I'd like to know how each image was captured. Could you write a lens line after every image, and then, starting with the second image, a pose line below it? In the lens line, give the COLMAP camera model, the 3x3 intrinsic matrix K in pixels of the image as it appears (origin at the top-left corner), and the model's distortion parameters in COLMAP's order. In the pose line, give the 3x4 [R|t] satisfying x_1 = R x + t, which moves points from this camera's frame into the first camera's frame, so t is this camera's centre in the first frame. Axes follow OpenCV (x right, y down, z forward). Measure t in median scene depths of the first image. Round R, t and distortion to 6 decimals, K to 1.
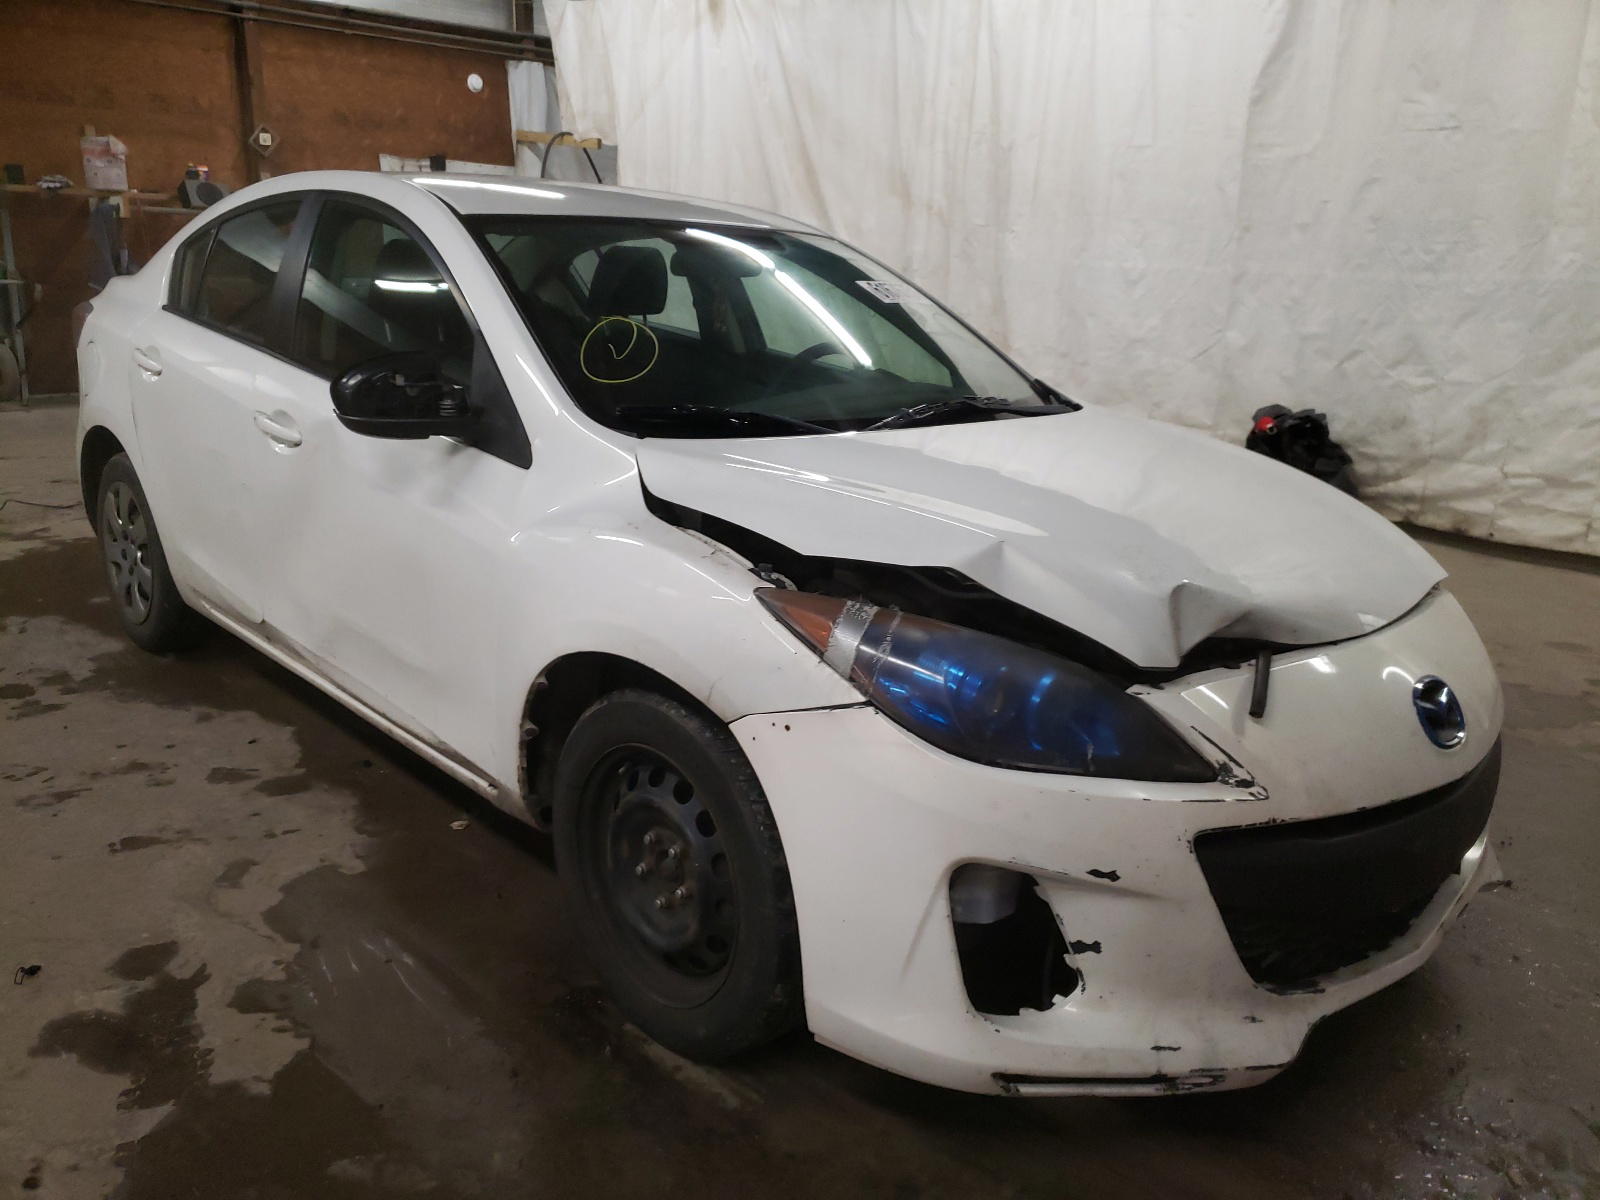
lens RADIAL K [[1227.3, 0, 800.0], [0, 1227.3, 600.0], [0, 0, 1]] dist [0.011859, 0.065661]
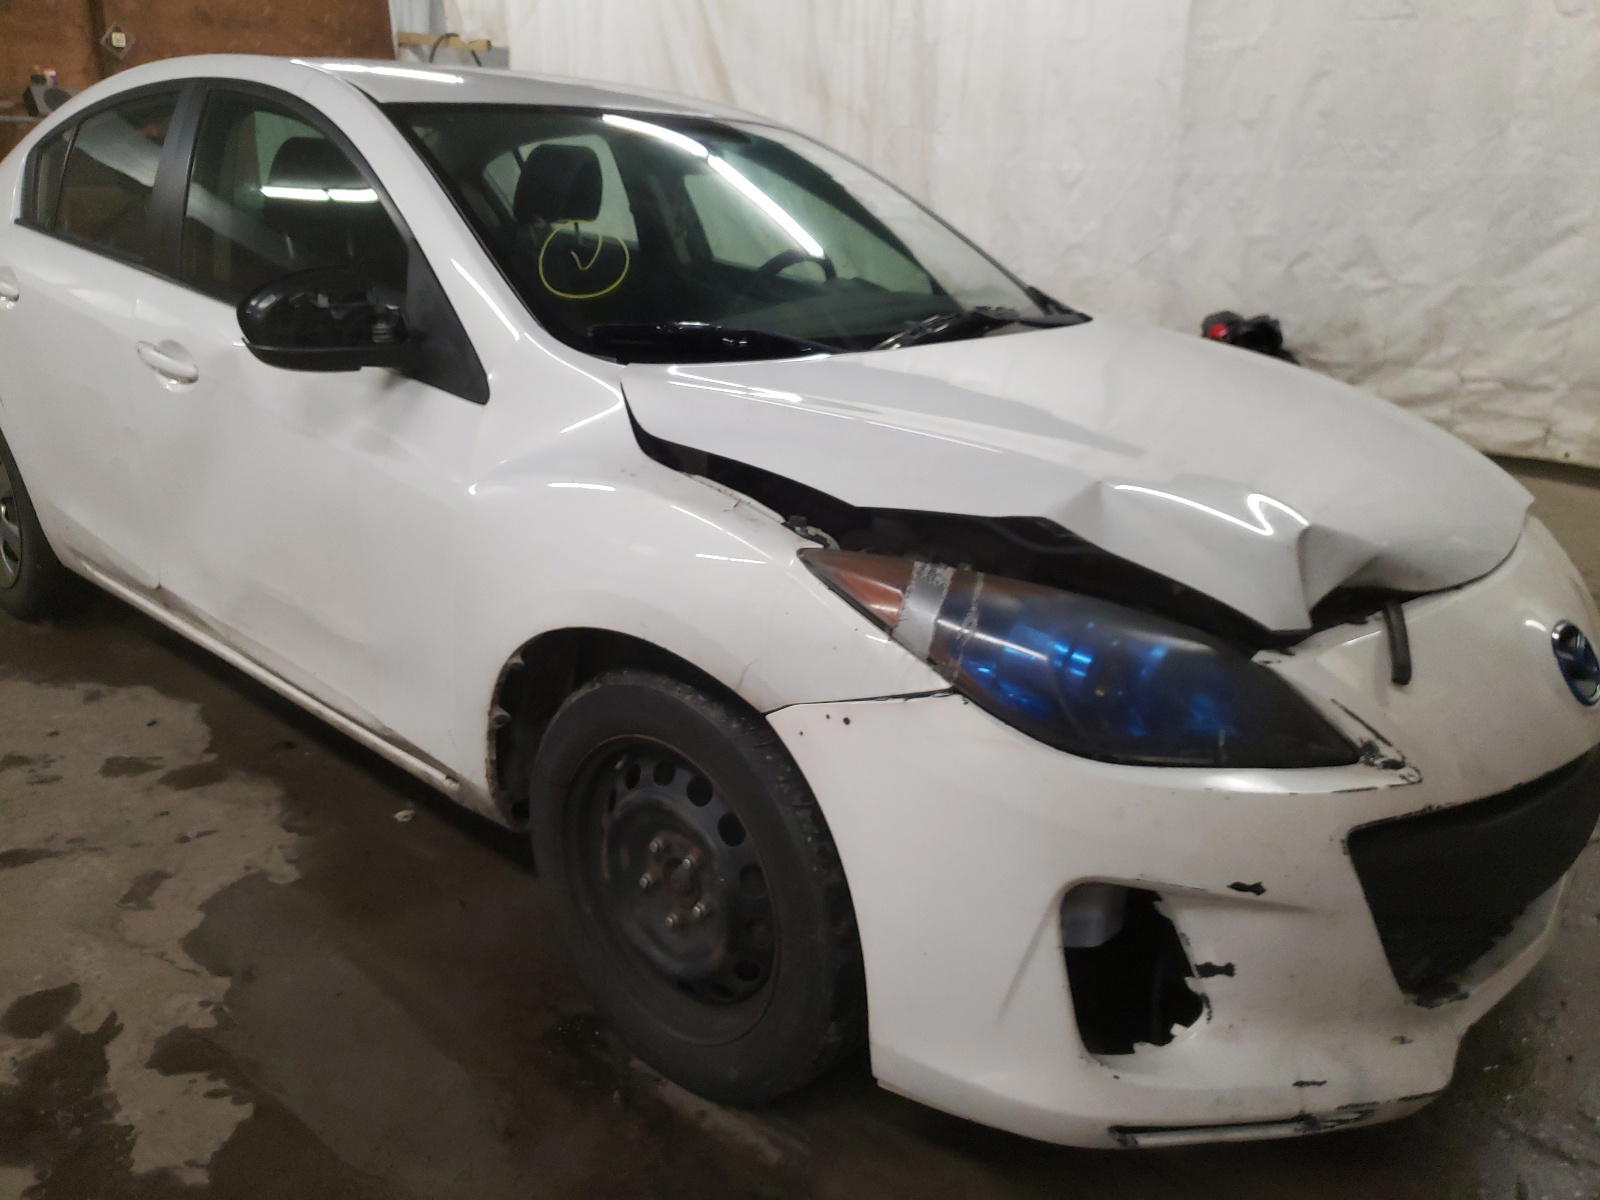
lens RADIAL K [[1237.6, 0, 778.5], [0, 1237.6, 563.7], [0, 0, 1]] dist [-0.010980, 0.078814]
pose [[0.997337, -0.033398, 0.064834, -0.077946], [0.031004, 0.998812, 0.037588, -0.023592], [-0.066012, -0.035478, 0.997188, 0.142225]]
